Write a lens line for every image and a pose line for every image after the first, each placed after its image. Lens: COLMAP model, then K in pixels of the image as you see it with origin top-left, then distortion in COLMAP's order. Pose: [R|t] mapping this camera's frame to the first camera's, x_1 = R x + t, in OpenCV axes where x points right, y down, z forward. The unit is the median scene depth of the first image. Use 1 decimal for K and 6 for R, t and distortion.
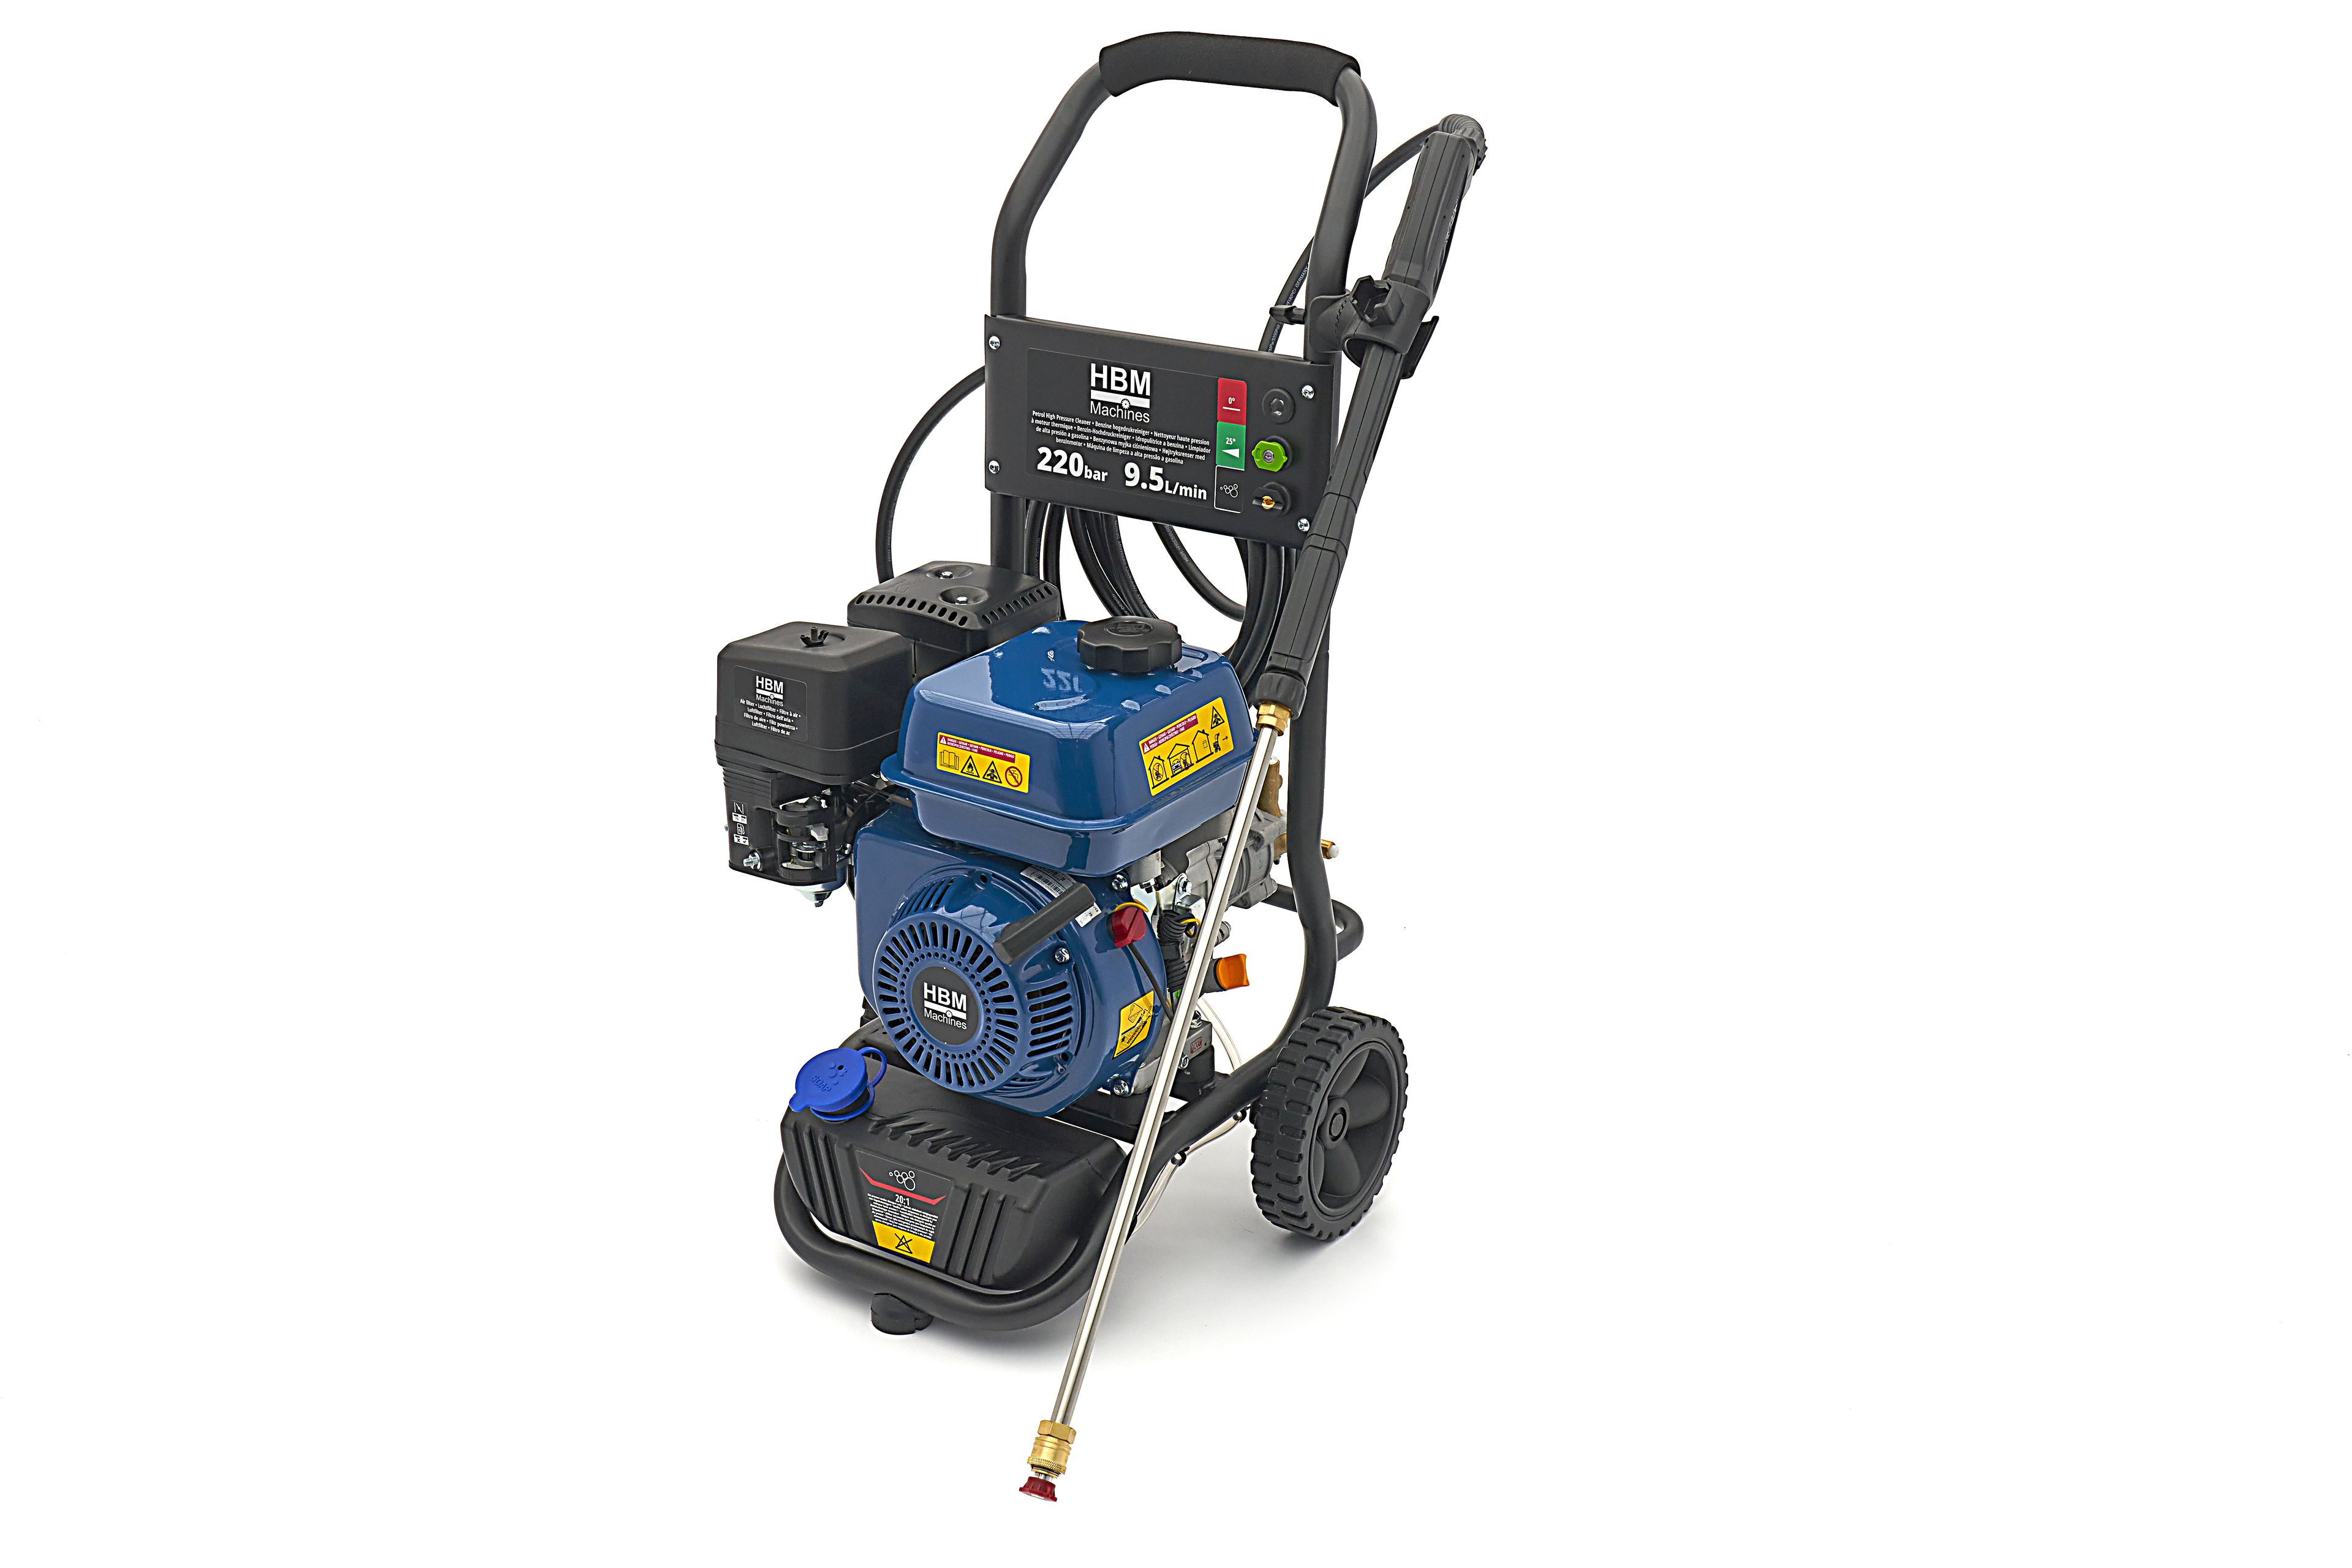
lens RADIAL K [[2820.6, 0, 1176.0], [0, 2820.6, 784.0], [0, 0, 1]] dist [0.110137, 0.002493]
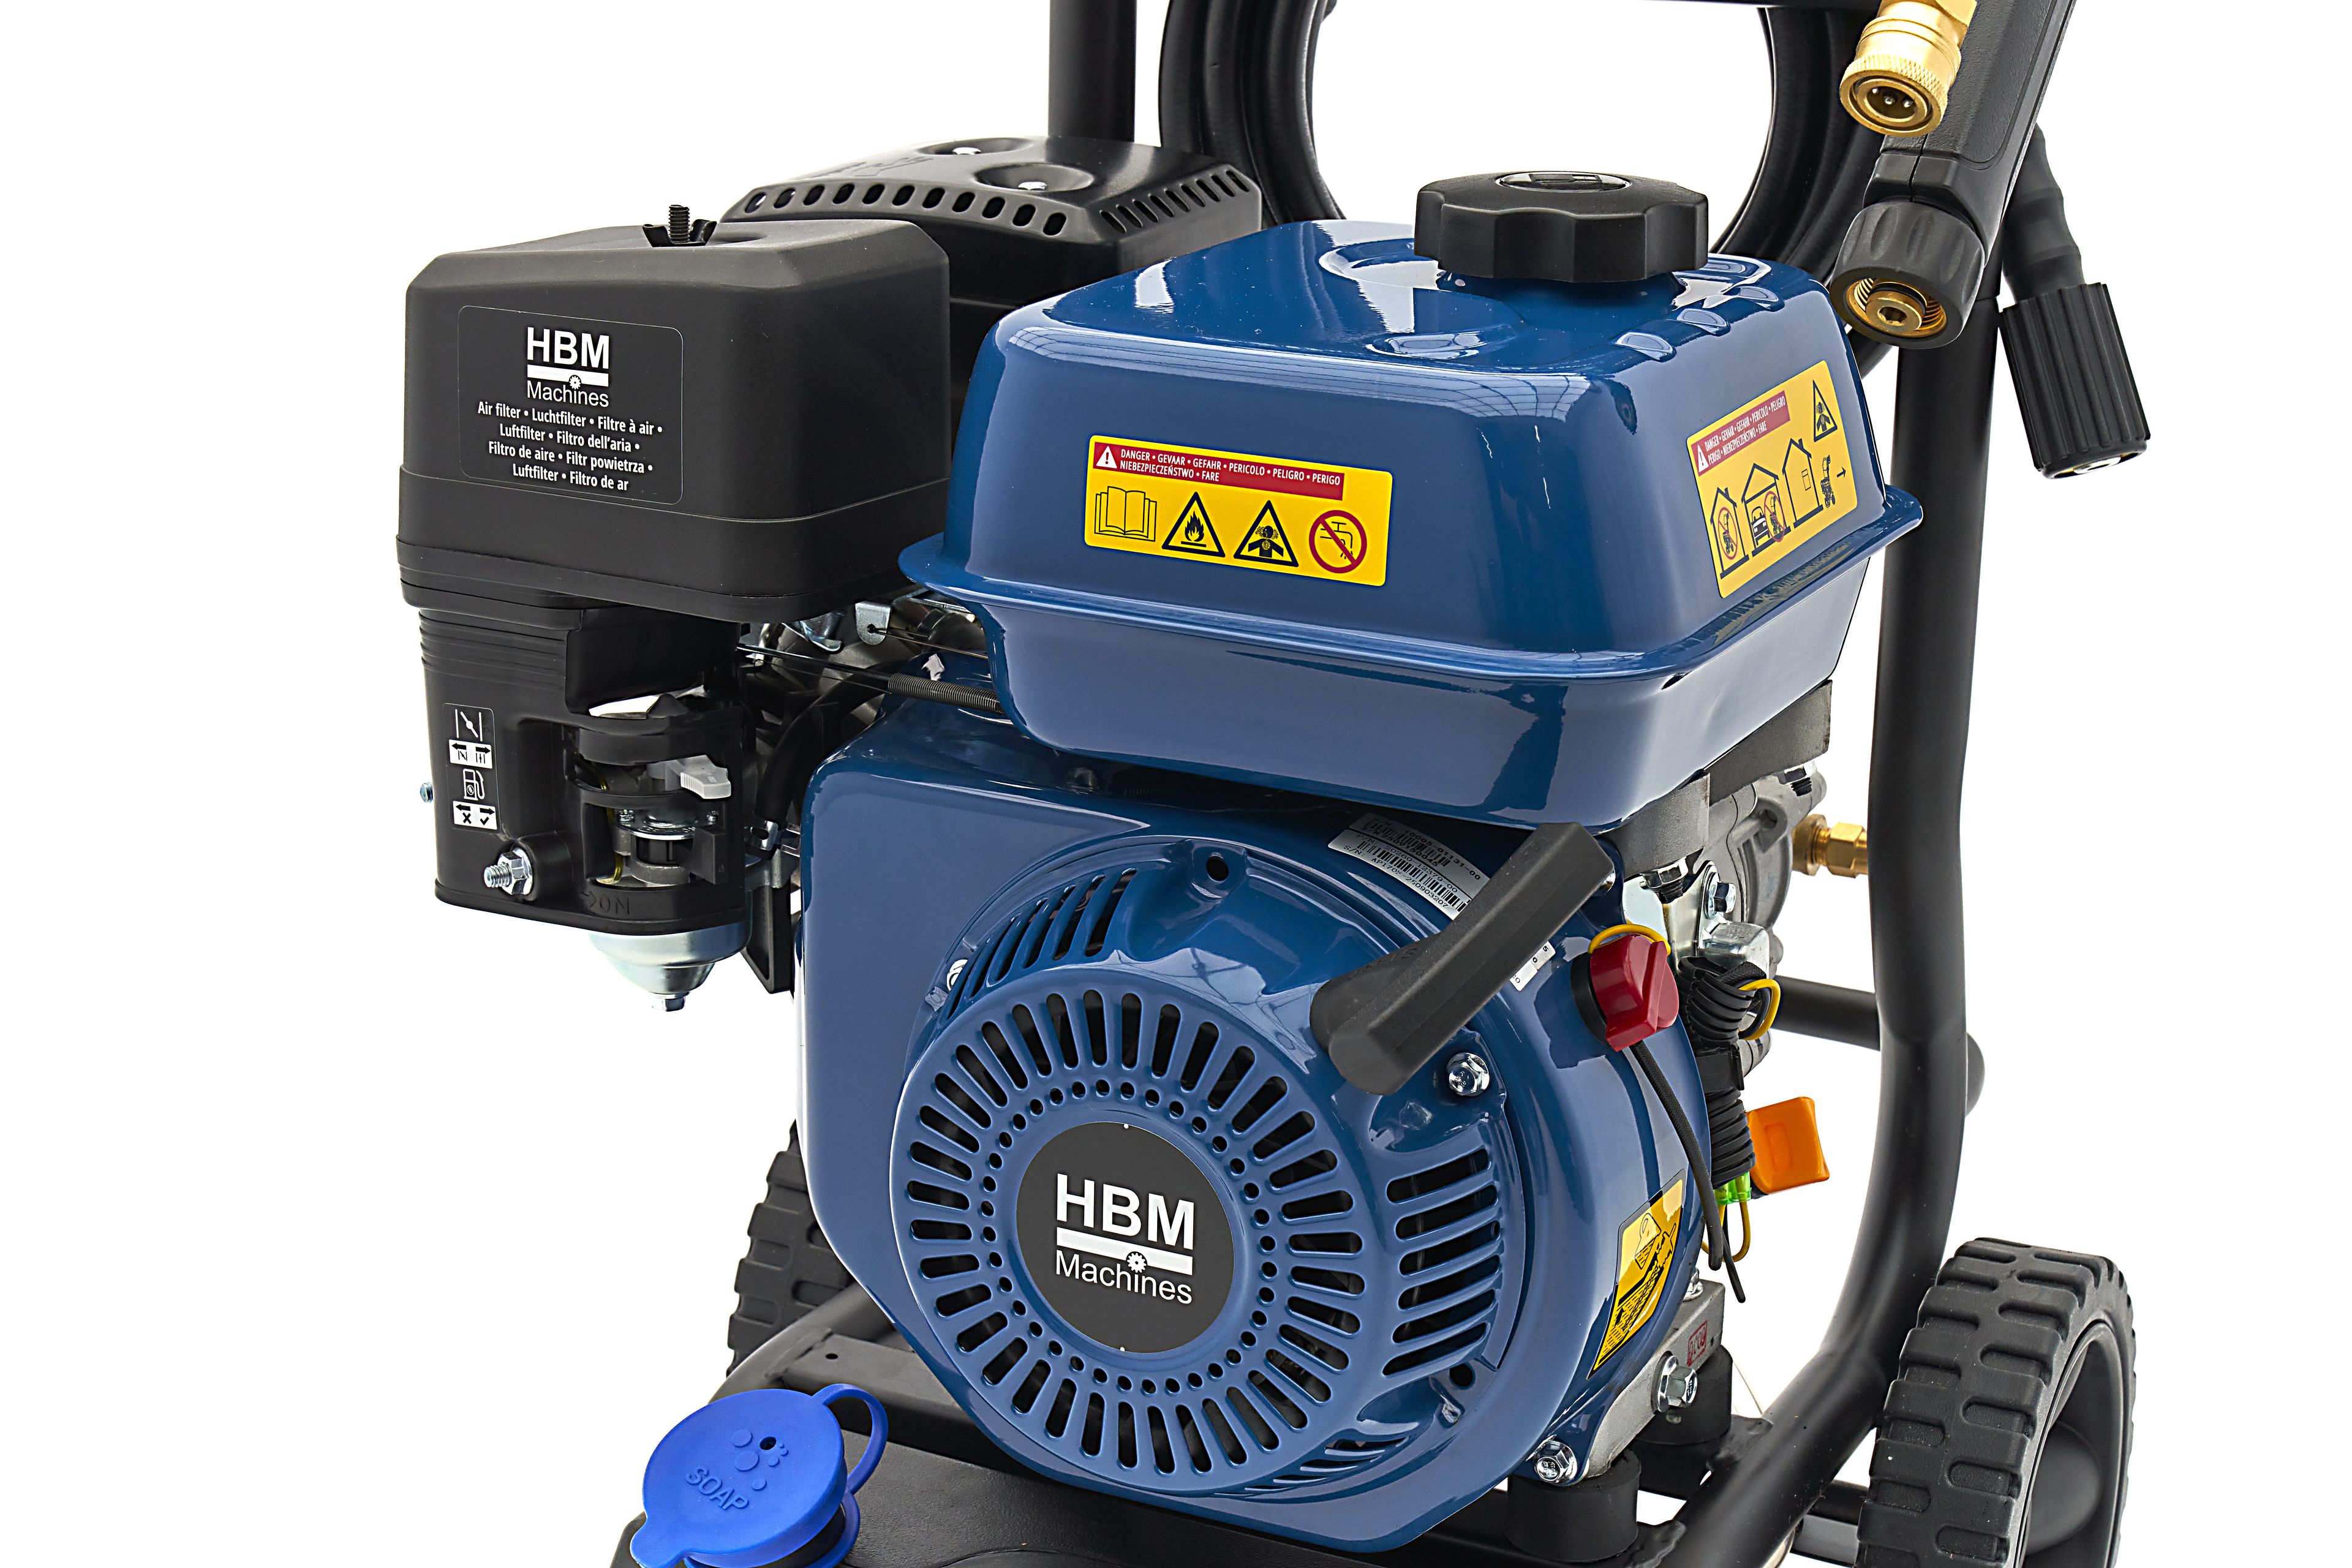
lens RADIAL K [[4032.4, 0, 1176.0], [0, 4032.4, 784.0], [0, 0, 1]] dist [-0.139935, 0.053996]
pose [[0.993871, -0.028112, 0.106916, -0.123727], [0.036496, 0.996341, -0.077285, 0.060388], [-0.104352, 0.080713, 0.991260, 0.501456]]
